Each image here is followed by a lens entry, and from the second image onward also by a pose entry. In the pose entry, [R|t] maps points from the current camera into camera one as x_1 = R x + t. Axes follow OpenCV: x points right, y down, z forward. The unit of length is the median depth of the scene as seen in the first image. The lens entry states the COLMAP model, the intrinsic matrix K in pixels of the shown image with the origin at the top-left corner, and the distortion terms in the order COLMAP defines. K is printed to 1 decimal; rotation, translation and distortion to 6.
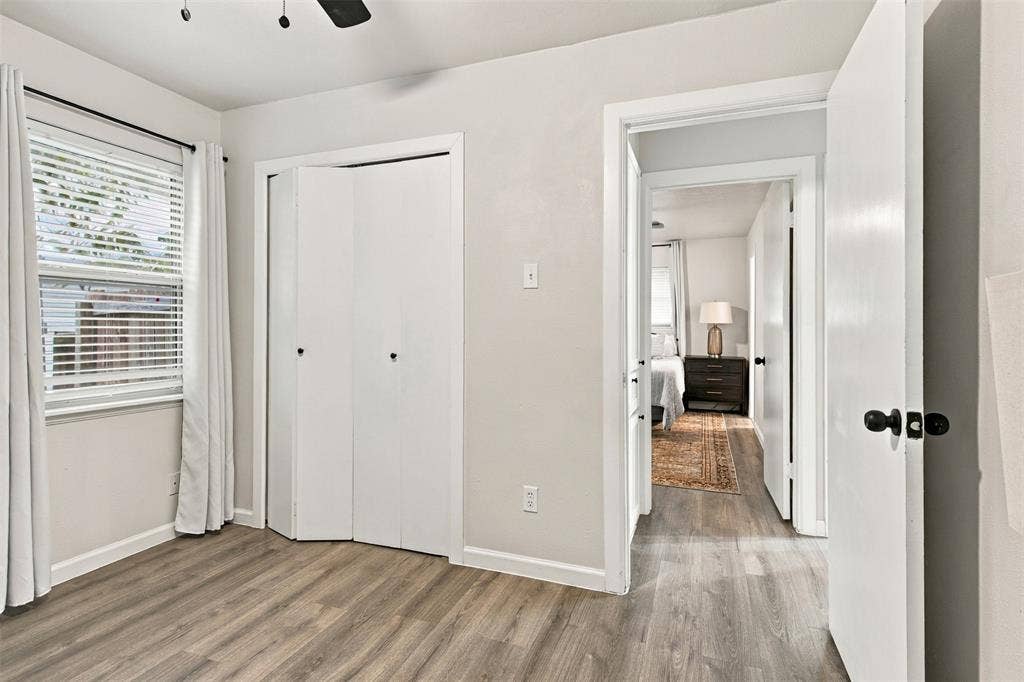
lens RADIAL K [[509.6, 0, 516.0], [0, 509.6, 336.8], [0, 0, 1]] dist [0.023473, -0.014120]
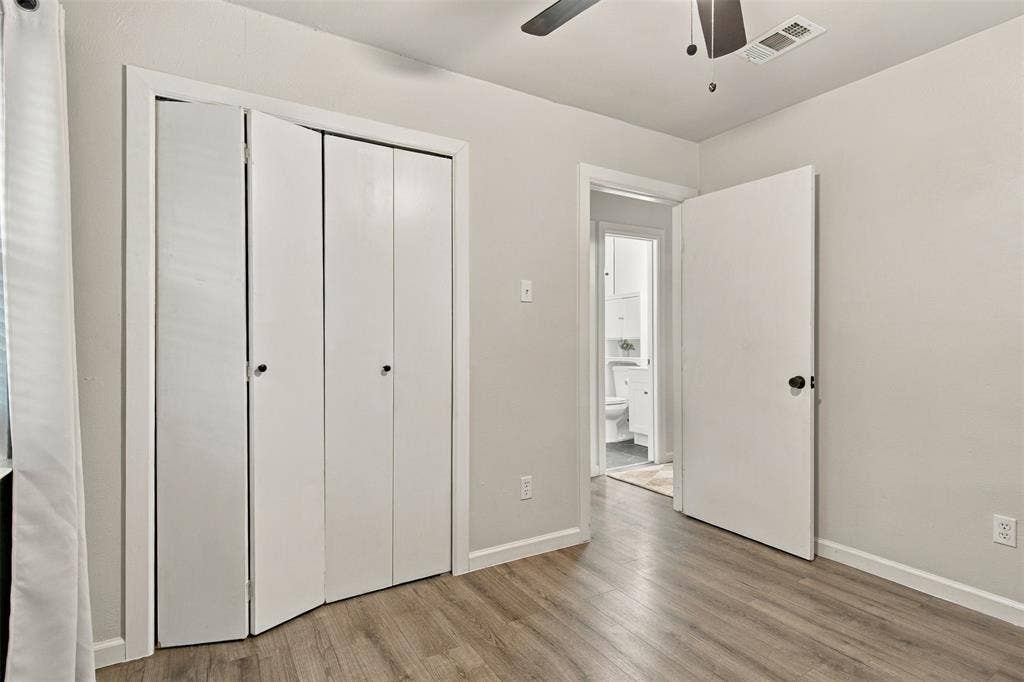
lens RADIAL K [[509.6, 0, 516.0], [0, 509.6, 336.8], [0, 0, 1]] dist [0.023473, -0.014120]
pose [[0.617105, 0.000529, 0.786880, -0.882084], [0.005077, 0.999976, -0.004654, -0.012223], [-0.786864, 0.006867, 0.617088, 0.317301]]
